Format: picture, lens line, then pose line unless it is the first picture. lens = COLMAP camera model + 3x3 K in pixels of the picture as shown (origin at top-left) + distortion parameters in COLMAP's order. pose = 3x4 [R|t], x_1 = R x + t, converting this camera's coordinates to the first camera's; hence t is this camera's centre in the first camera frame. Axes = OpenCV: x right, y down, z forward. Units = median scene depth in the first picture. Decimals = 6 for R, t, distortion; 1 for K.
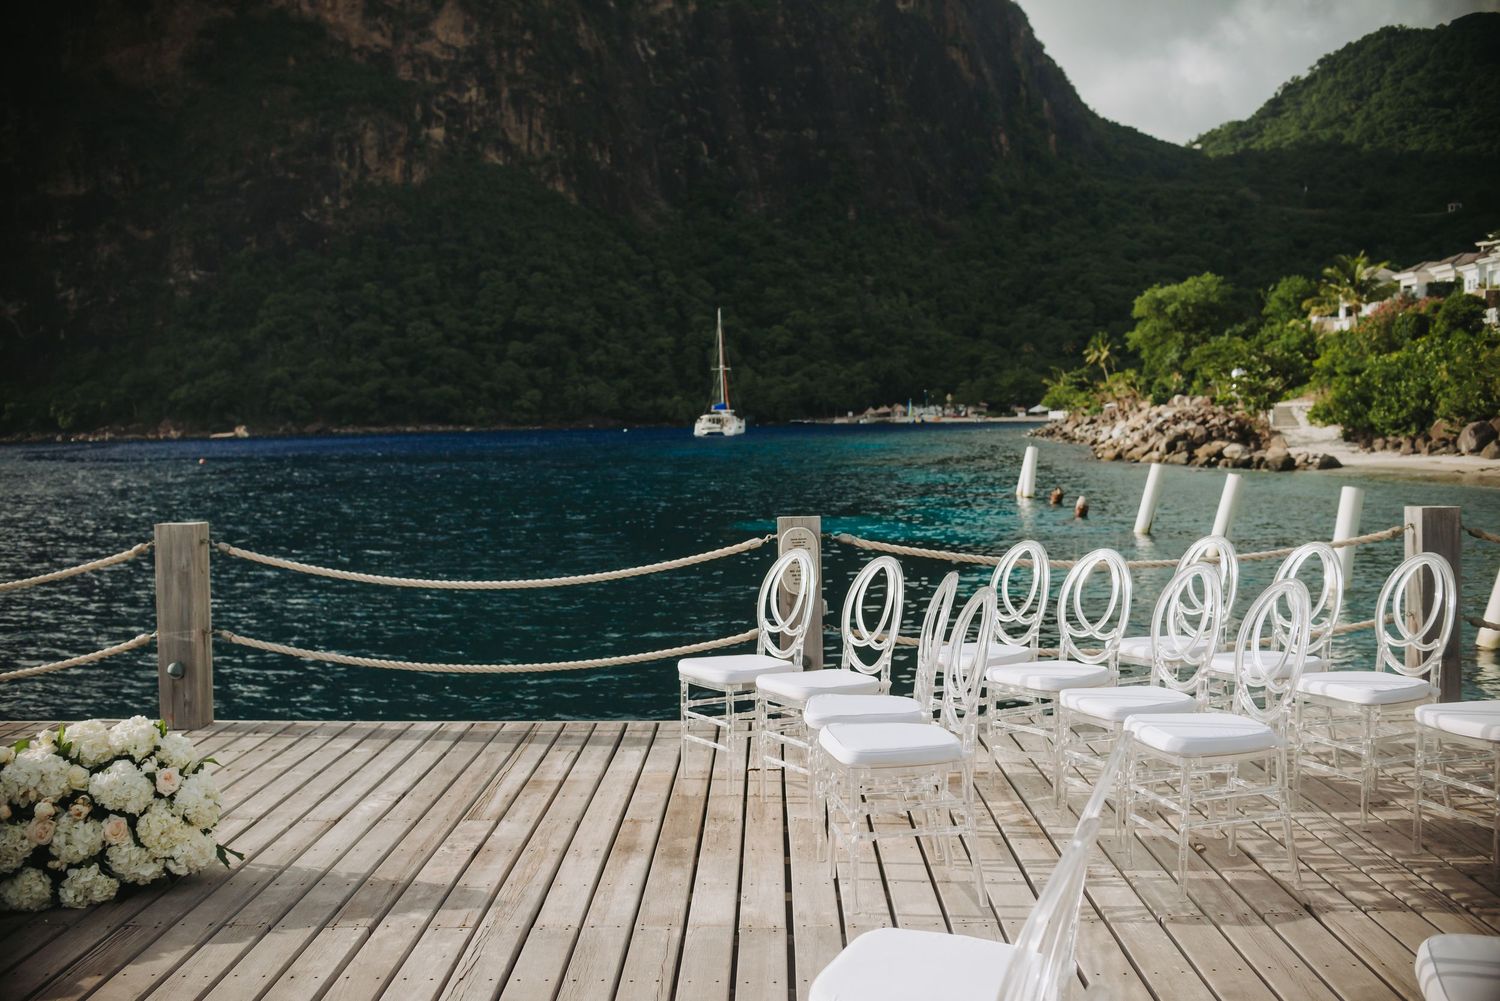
lens RADIAL K [[1526.9, 0, 752.2], [0, 1526.9, 492.8], [0, 0, 1]] dist [-0.065214, 0.000000]
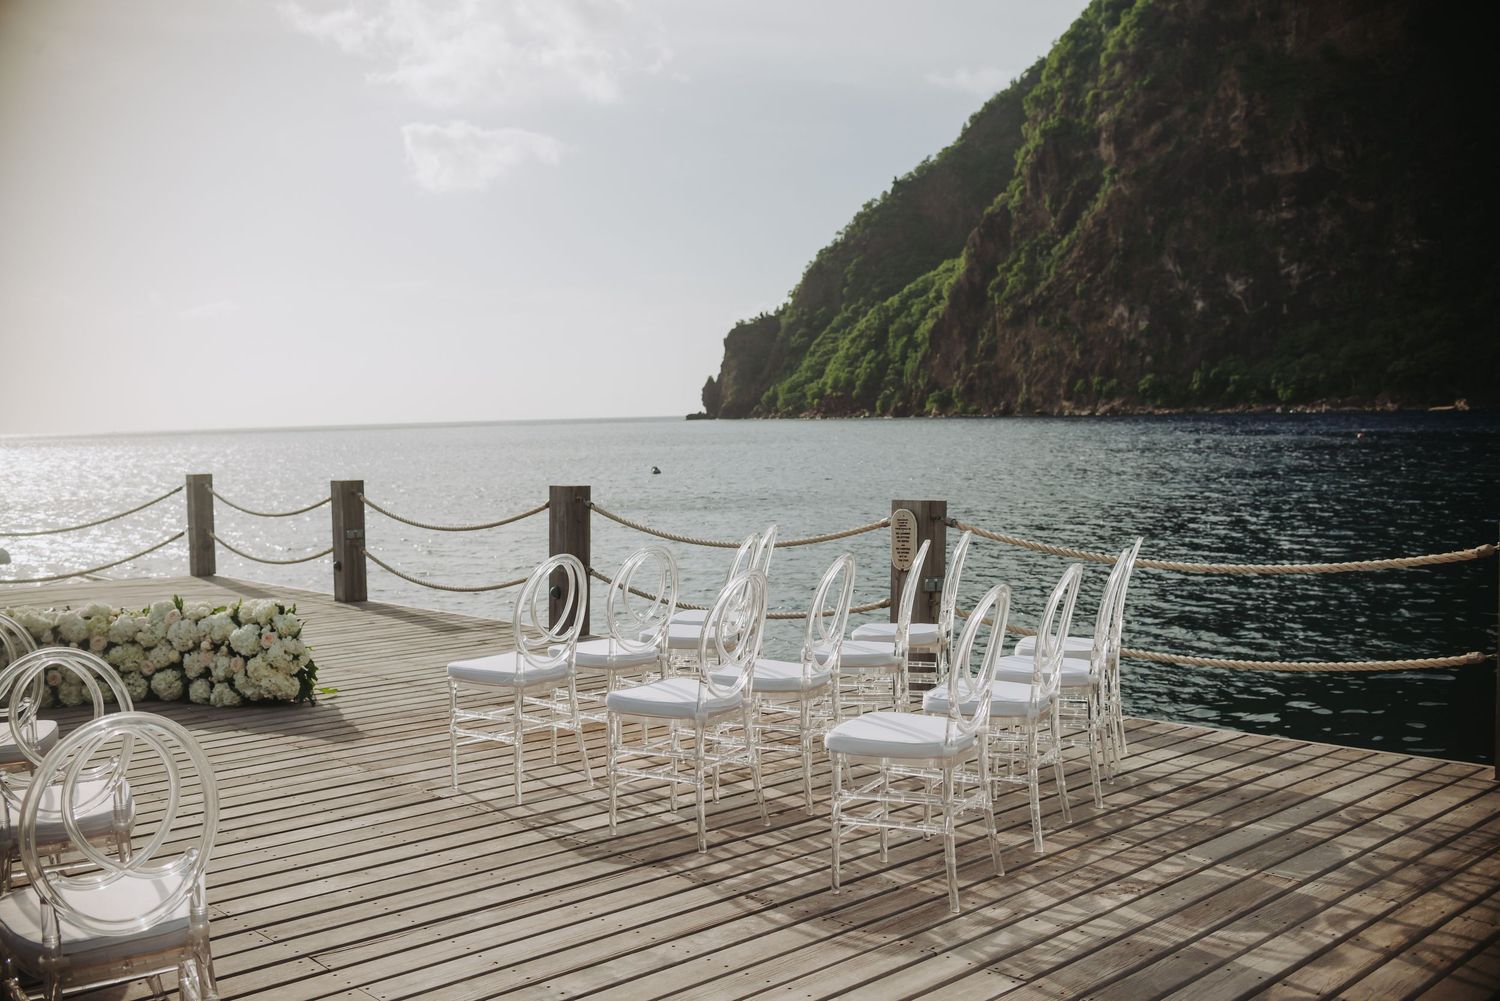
lens RADIAL K [[1526.9, 0, 740.4], [0, 1526.9, 501.8], [0, 0, 1]] dist [-0.065214, 0.000000]
pose [[0.708498, 0.049670, -0.703963, 0.217097], [-0.032342, 0.998757, 0.037920, -0.008183], [0.704971, -0.004099, 0.709224, 0.032886]]
